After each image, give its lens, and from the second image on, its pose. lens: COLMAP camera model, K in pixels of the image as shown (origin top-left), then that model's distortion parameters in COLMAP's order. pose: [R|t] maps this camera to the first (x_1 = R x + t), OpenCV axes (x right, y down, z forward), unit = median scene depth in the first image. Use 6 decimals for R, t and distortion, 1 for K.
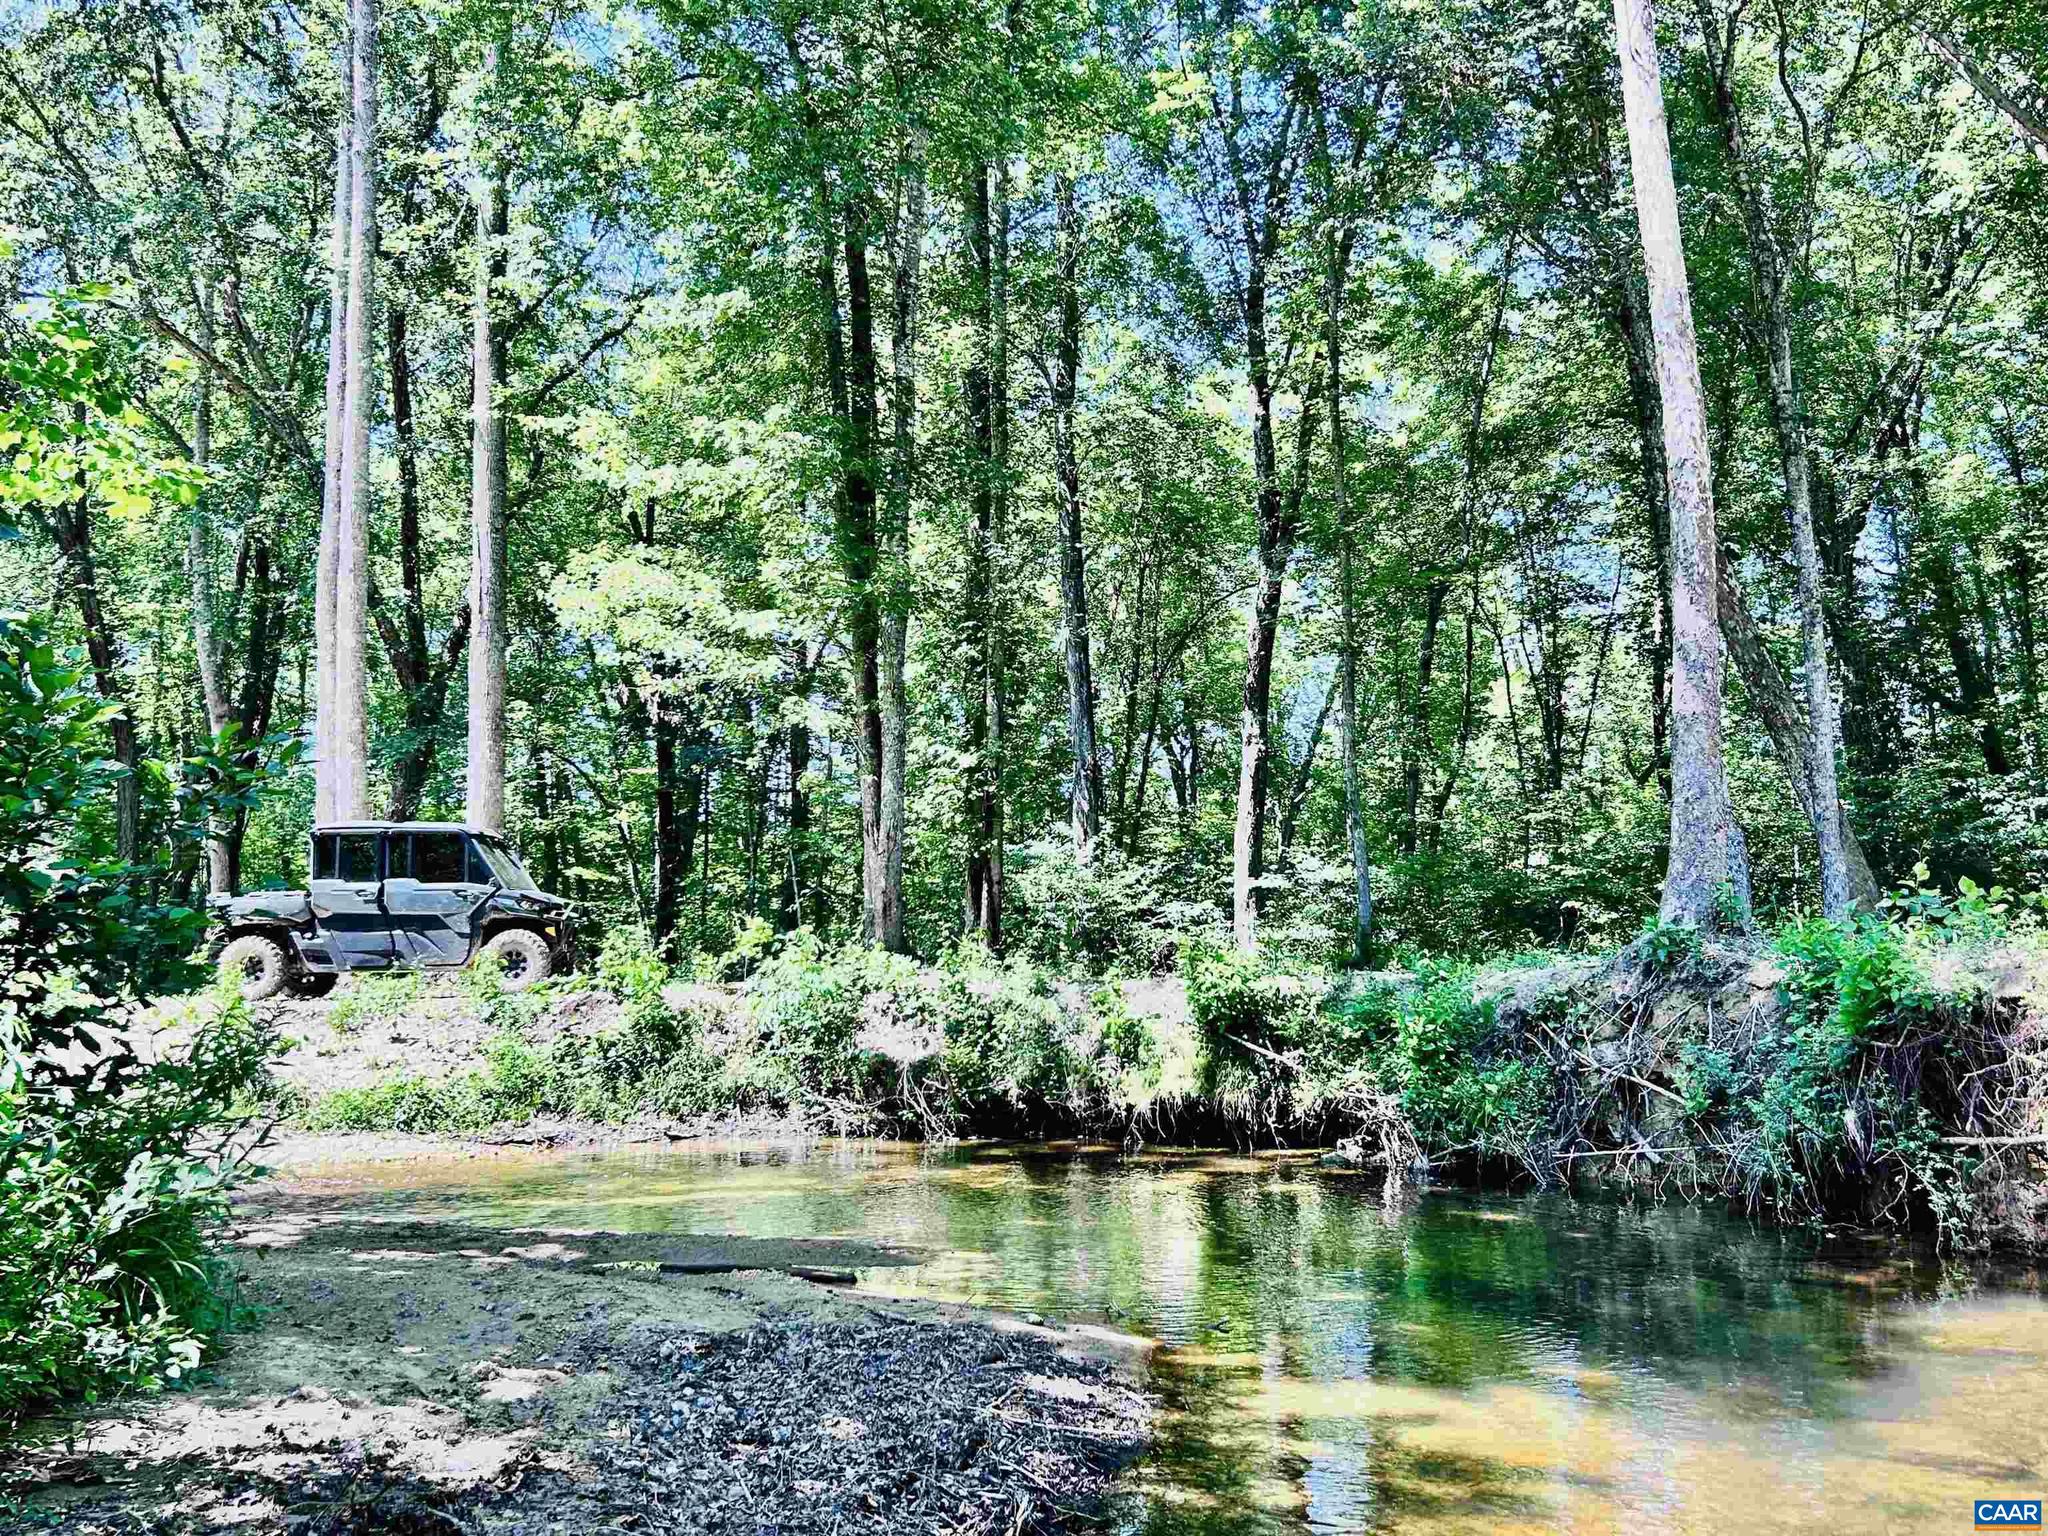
lens RADIAL K [[1717.3, 0, 1028.2], [0, 1717.3, 764.0], [0, 0, 1]] dist [0.012032, -0.019162]
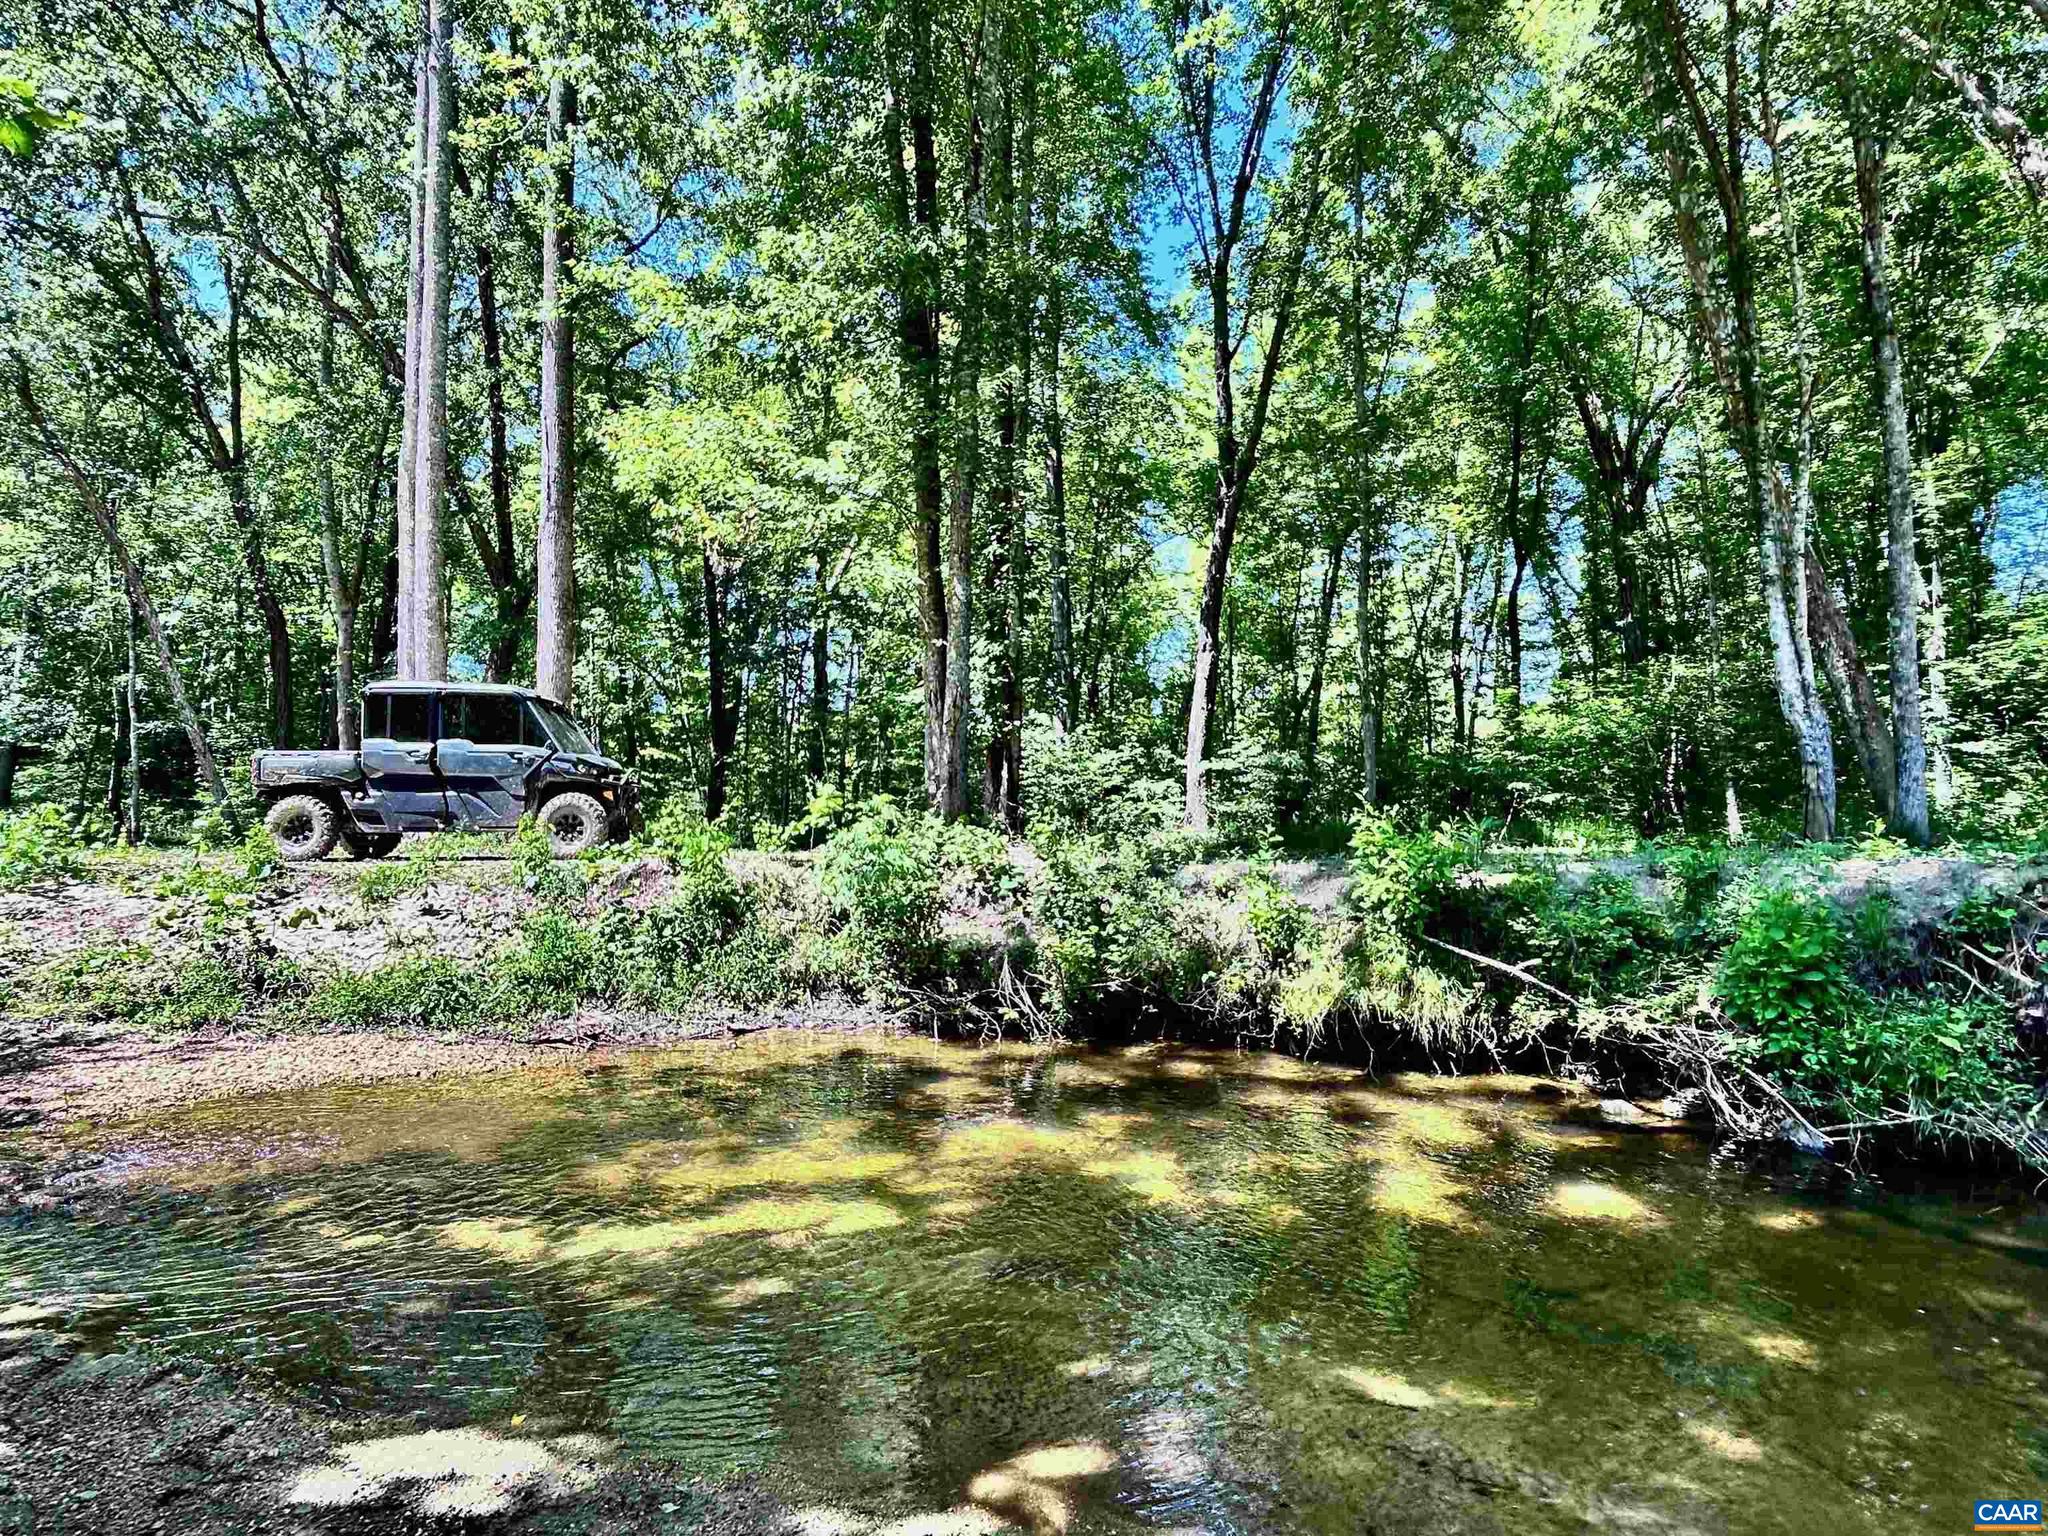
lens RADIAL K [[1202.9, 0, 1021.5], [0, 1202.9, 776.8], [0, 0, 1]] dist [-0.002354, 0.002619]
pose [[0.998921, 0.018233, 0.042713, -0.080063], [-0.021460, 0.996851, 0.076336, 0.033145], [-0.041186, -0.077170, 0.996167, 0.348220]]
